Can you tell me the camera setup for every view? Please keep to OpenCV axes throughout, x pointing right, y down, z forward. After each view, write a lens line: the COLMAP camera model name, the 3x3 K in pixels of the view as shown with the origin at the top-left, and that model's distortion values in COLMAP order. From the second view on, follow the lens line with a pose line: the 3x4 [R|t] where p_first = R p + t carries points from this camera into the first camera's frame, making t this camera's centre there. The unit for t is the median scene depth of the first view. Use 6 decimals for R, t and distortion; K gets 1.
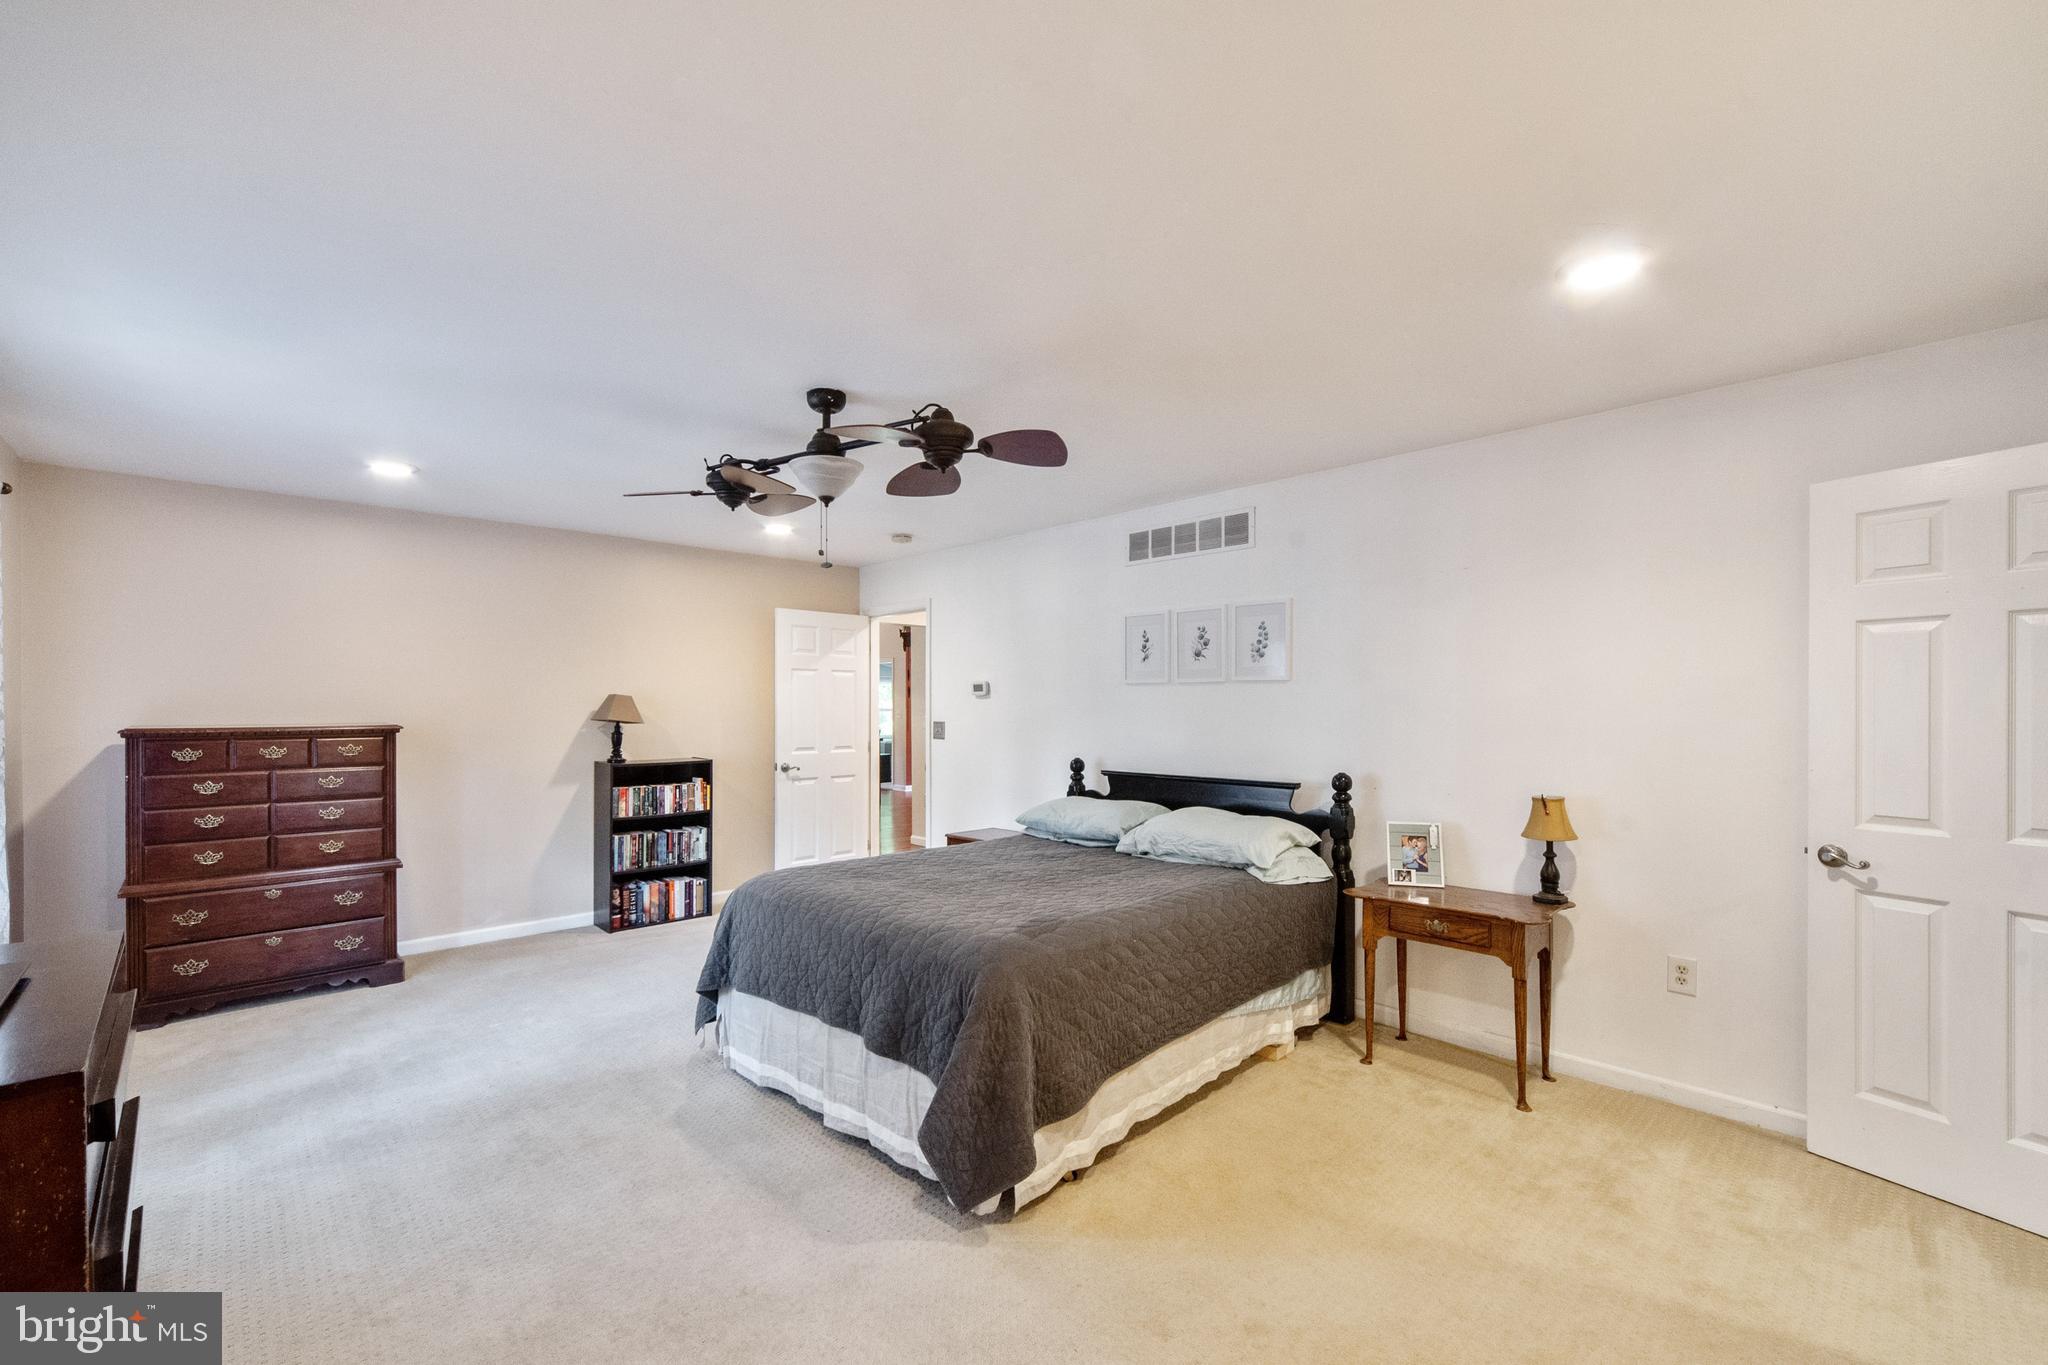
lens RADIAL K [[838.2, 0, 1023.5], [0, 838.2, 723.7], [0, 0, 1]] dist [0.007087, 0.000005]
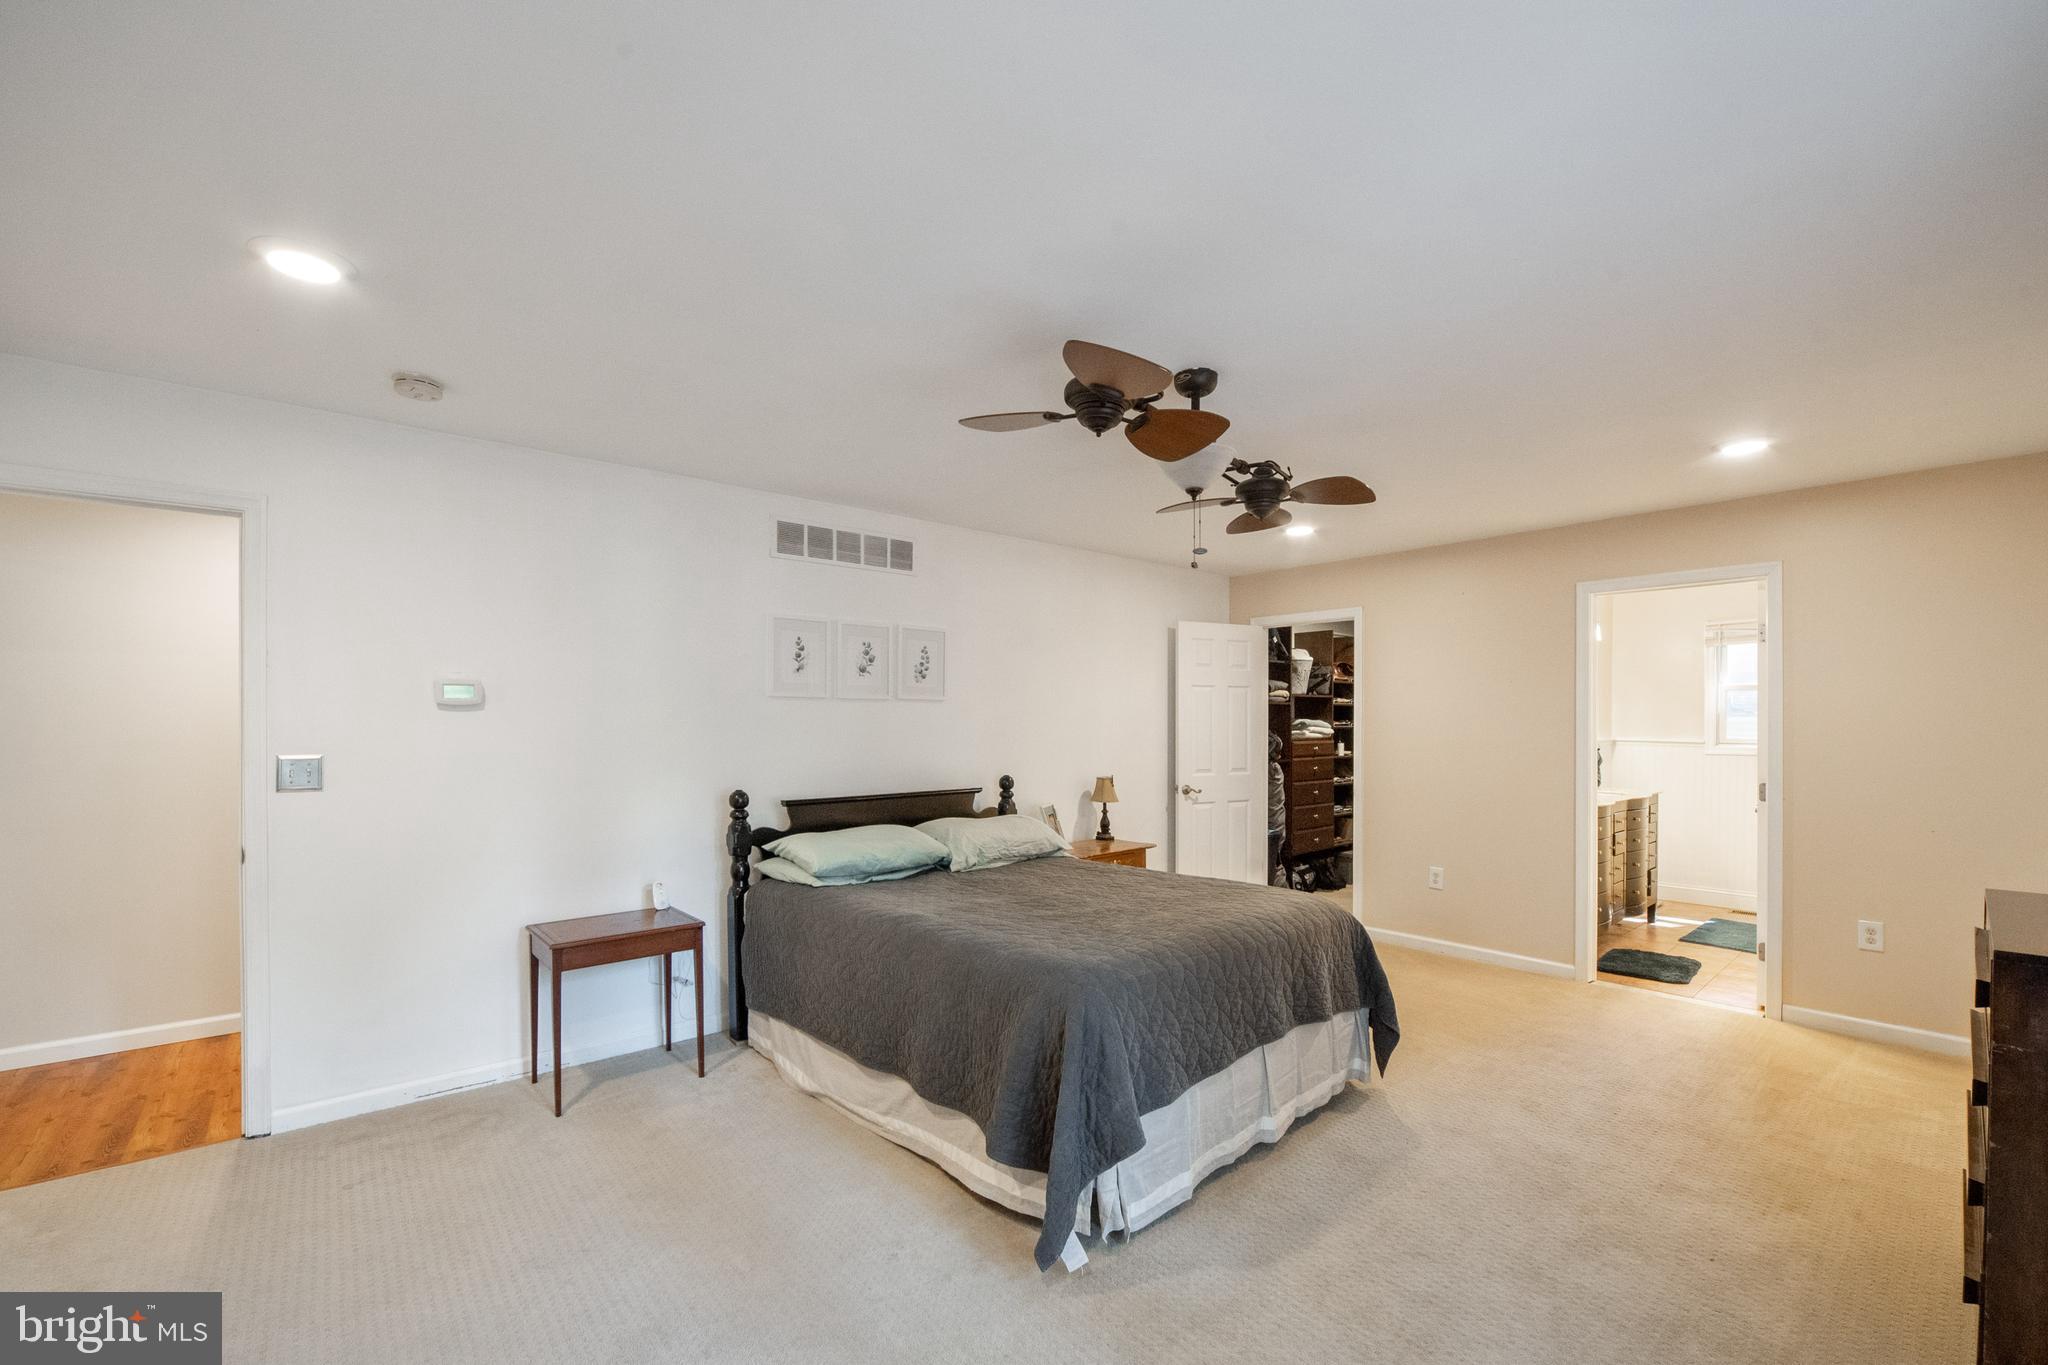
lens RADIAL K [[857.0, 0, 1020.2], [0, 857.0, 732.1], [0, 0, 1]] dist [-0.014551, 0.000040]
pose [[0.072165, -0.003964, 0.997385, -0.806716], [0.028936, 0.999579, 0.001879, -0.007543], [-0.996973, 0.028725, 0.072249, 0.782613]]
